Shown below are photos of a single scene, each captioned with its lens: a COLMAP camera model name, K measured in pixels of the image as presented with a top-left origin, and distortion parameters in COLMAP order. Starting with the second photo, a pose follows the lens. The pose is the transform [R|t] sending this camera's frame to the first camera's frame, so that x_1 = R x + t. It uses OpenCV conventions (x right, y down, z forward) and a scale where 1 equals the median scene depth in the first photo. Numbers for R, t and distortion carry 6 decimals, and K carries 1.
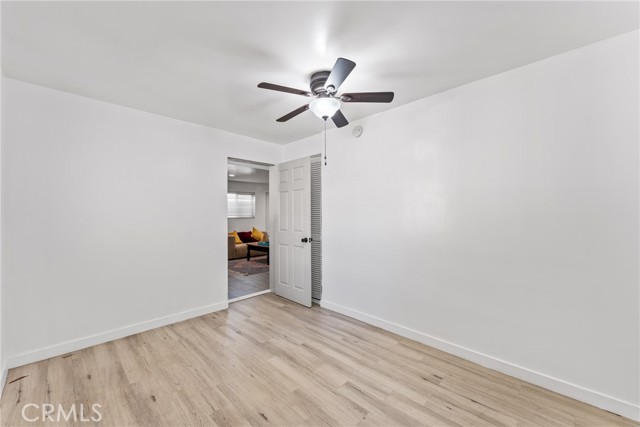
lens RADIAL K [[253.0, 0, 319.9], [0, 253.0, 213.7], [0, 0, 1]] dist [-0.000584, -0.000165]
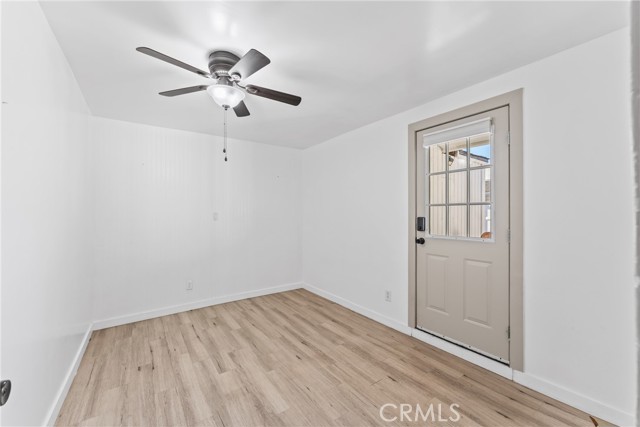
lens RADIAL K [[253.0, 0, 320.1], [0, 253.0, 214.3], [0, 0, 1]] dist [-0.000584, -0.000165]
pose [[-0.983503, 0.004874, 0.180828, -0.514630], [0.004791, 0.999988, -0.000899, -0.004662], [-0.180830, -0.000017, -0.983514, 2.031091]]
